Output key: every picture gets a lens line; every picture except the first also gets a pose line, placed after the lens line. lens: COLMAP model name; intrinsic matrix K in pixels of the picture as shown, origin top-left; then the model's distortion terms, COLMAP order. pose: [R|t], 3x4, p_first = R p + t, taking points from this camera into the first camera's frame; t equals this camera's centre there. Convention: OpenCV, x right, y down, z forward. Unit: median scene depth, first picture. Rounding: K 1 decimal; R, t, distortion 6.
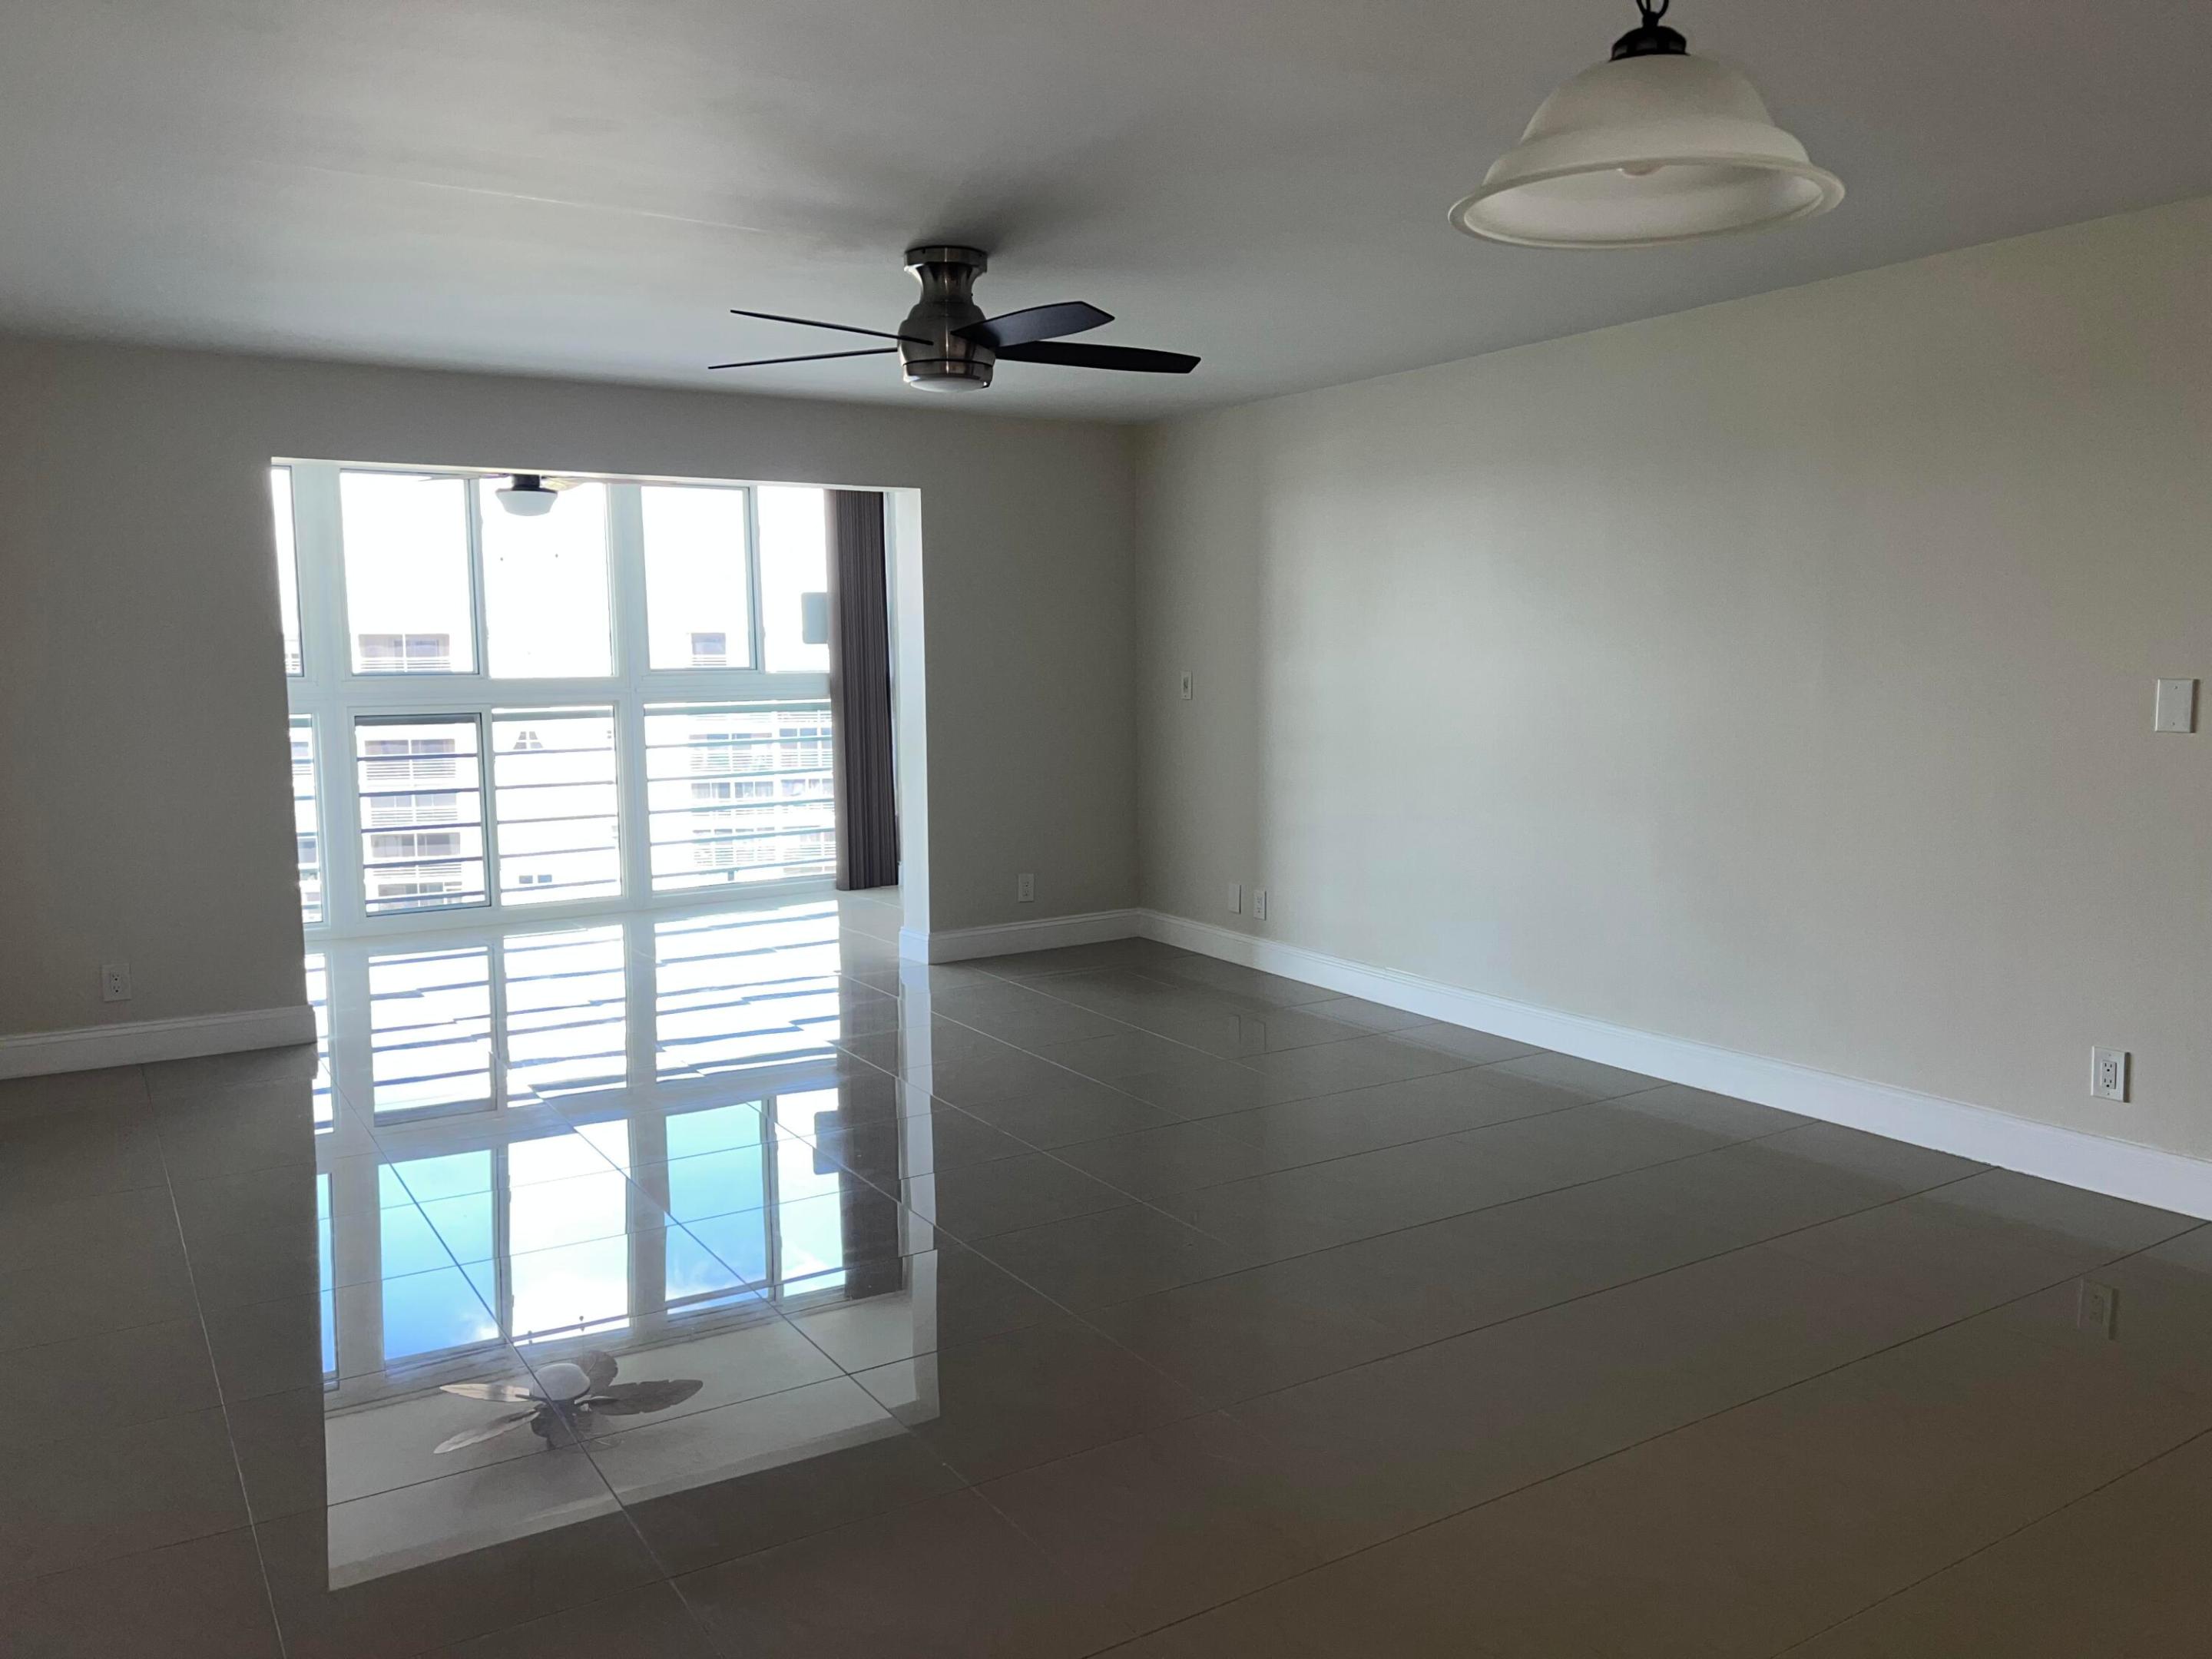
lens RADIAL K [[1649.2, 0, 1104.6], [0, 1649.2, 836.1], [0, 0, 1]] dist [0.047327, -0.001081]
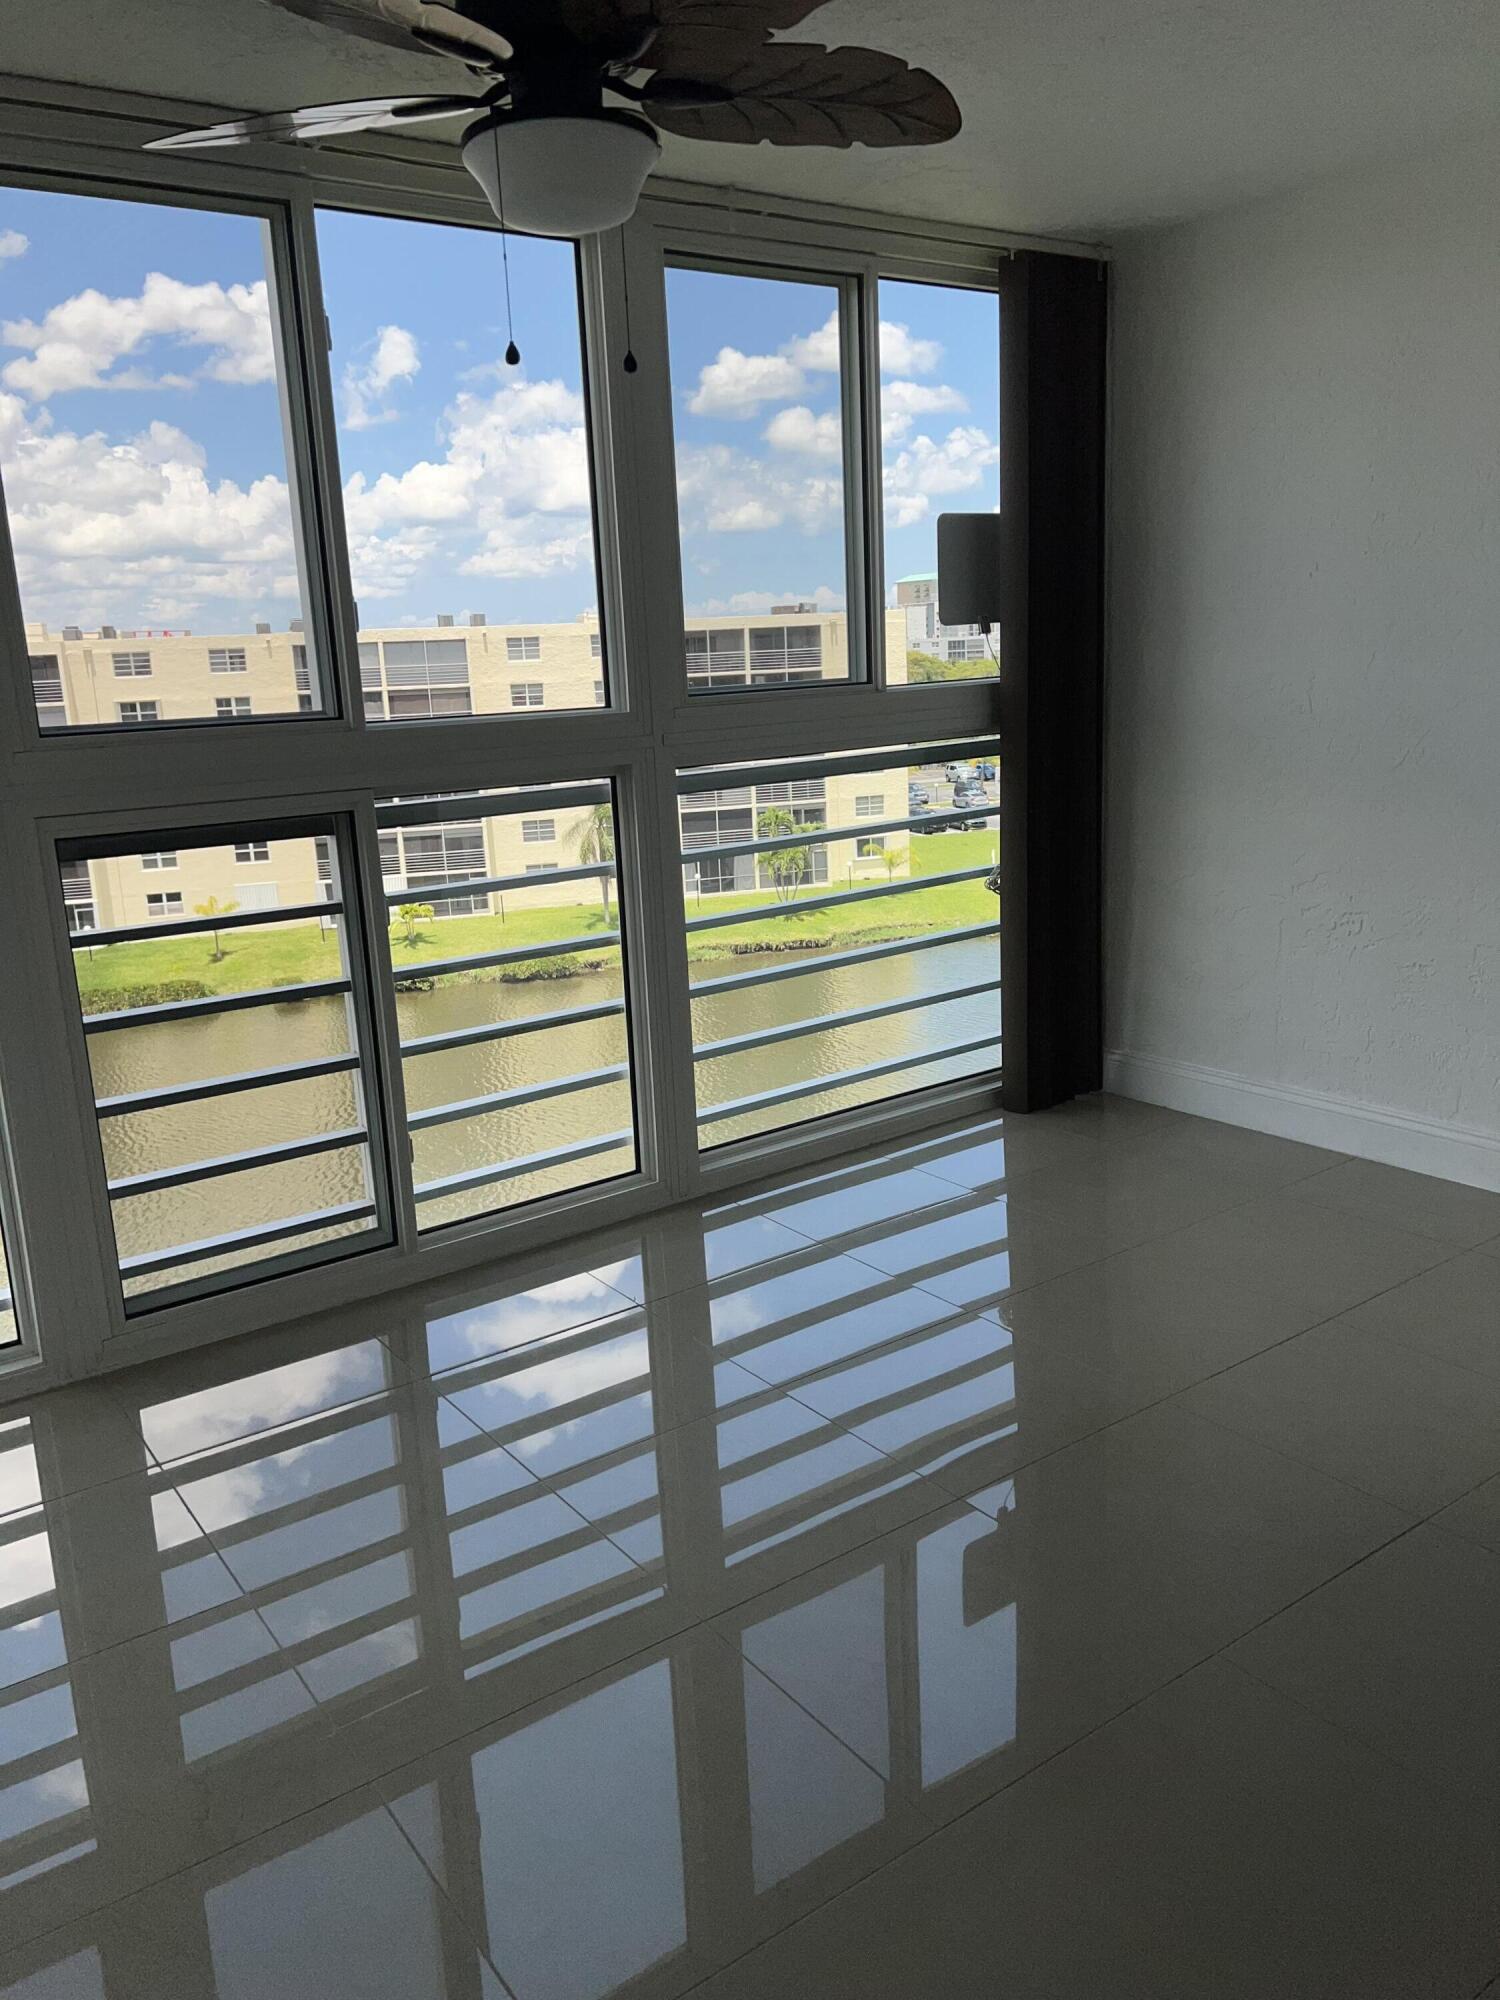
lens RADIAL K [[1506.0, 0, 753.5], [0, 1506.0, 981.1], [0, 0, 1]] dist [0.048937, -0.001831]
pose [[0.996042, -0.045815, 0.076163, -0.286567], [0.038295, 0.994506, 0.097427, -0.059036], [-0.080208, -0.094125, 0.992324, 0.567623]]
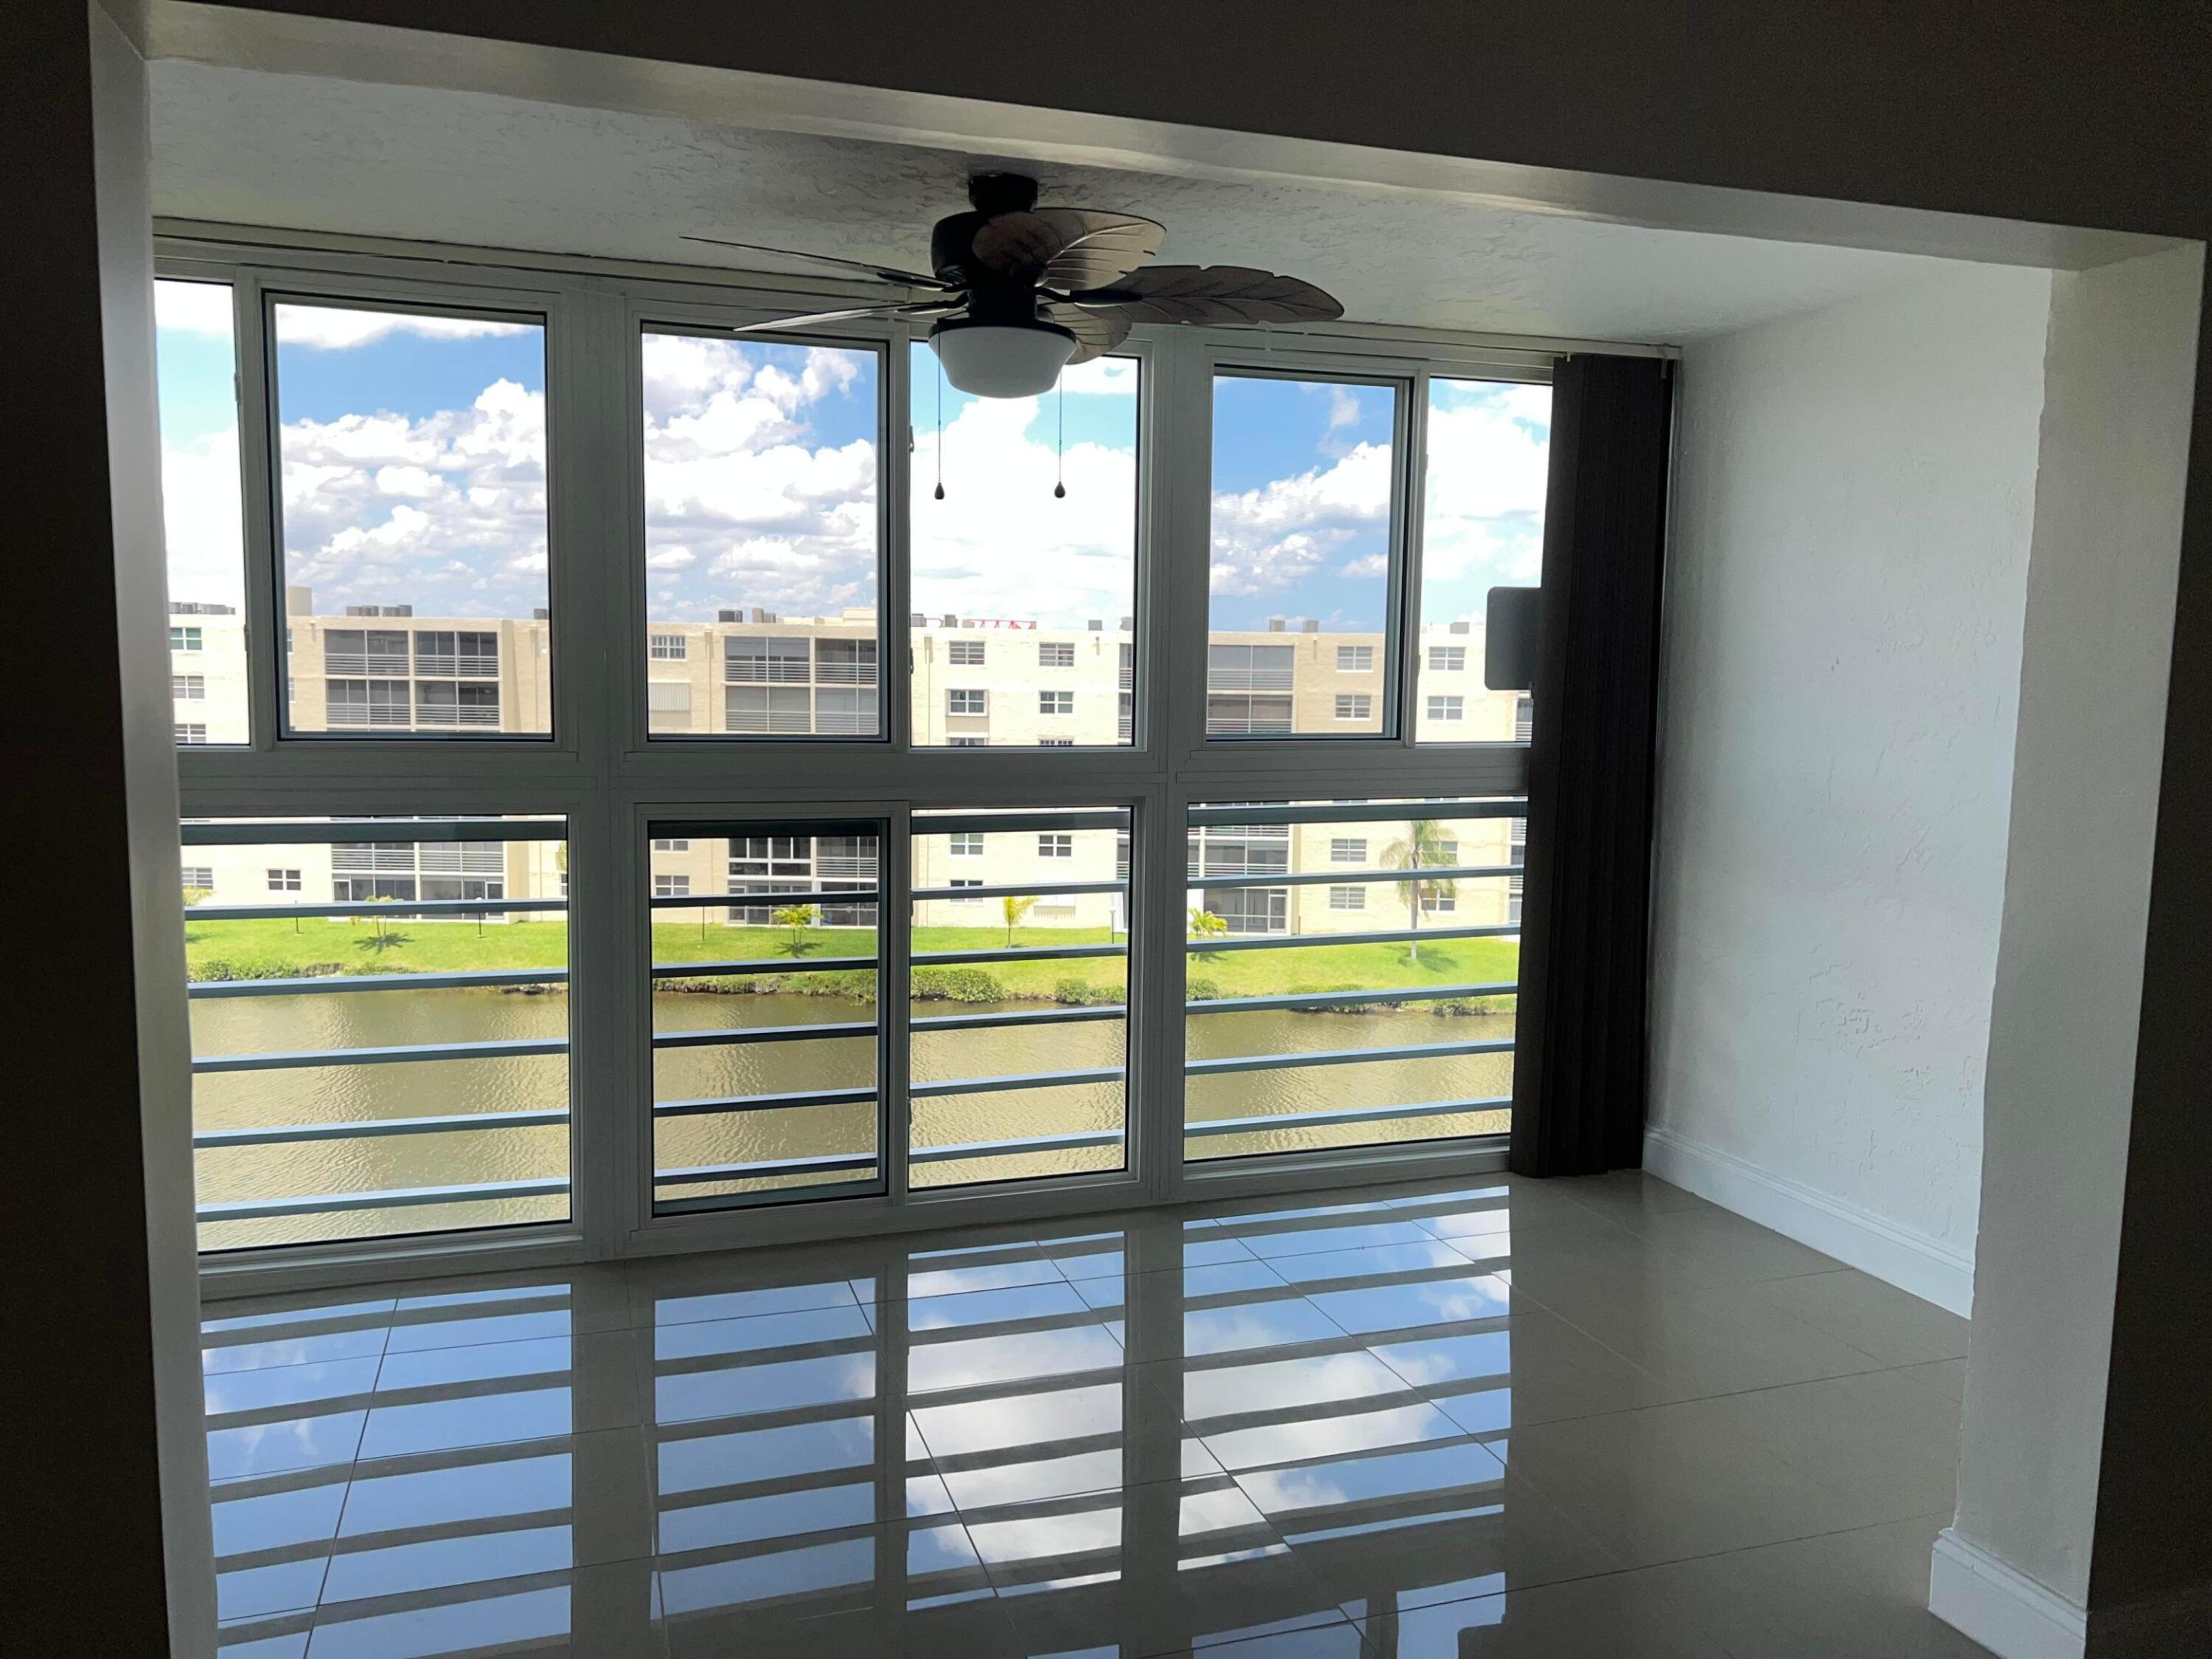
lens RADIAL K [[1649.2, 0, 1104.6], [0, 1649.2, 836.1], [0, 0, 1]] dist [0.047327, -0.001081]
pose [[0.974603, 0.052522, -0.217693, -0.191072], [-0.055448, 0.998435, -0.007351, -0.062685], [0.216966, 0.019235, 0.975990, 0.493646]]
